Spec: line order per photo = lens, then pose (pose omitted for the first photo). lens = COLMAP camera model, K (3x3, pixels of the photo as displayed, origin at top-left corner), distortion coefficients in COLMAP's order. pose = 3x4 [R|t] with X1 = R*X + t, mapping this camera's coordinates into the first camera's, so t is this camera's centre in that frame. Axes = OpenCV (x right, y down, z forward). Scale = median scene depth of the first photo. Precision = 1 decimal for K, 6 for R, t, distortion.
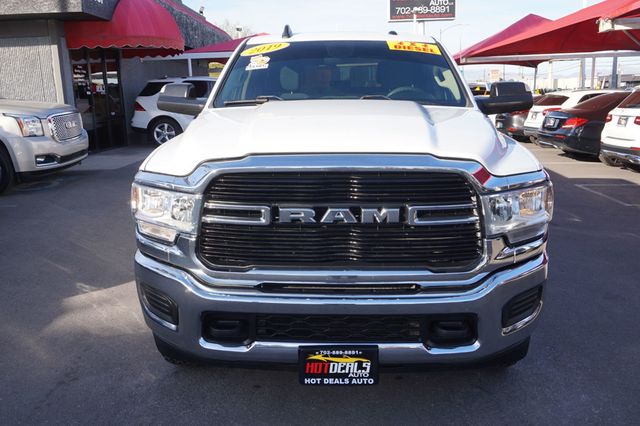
lens RADIAL K [[571.2, 0, 320.0], [0, 571.2, 213.0], [0, 0, 1]] dist [-0.013203, -0.003279]
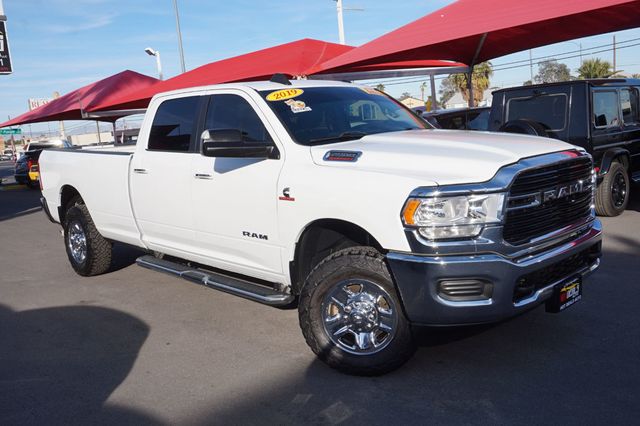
lens RADIAL K [[607.3, 0, 320.0], [0, 607.3, 213.0], [0, 0, 1]] dist [0.001912, 0.004249]
pose [[0.683353, -0.139384, 0.716659, -0.937297], [0.215905, 0.976283, -0.015992, -0.032742], [-0.697433, 0.165659, 0.697240, 0.184005]]
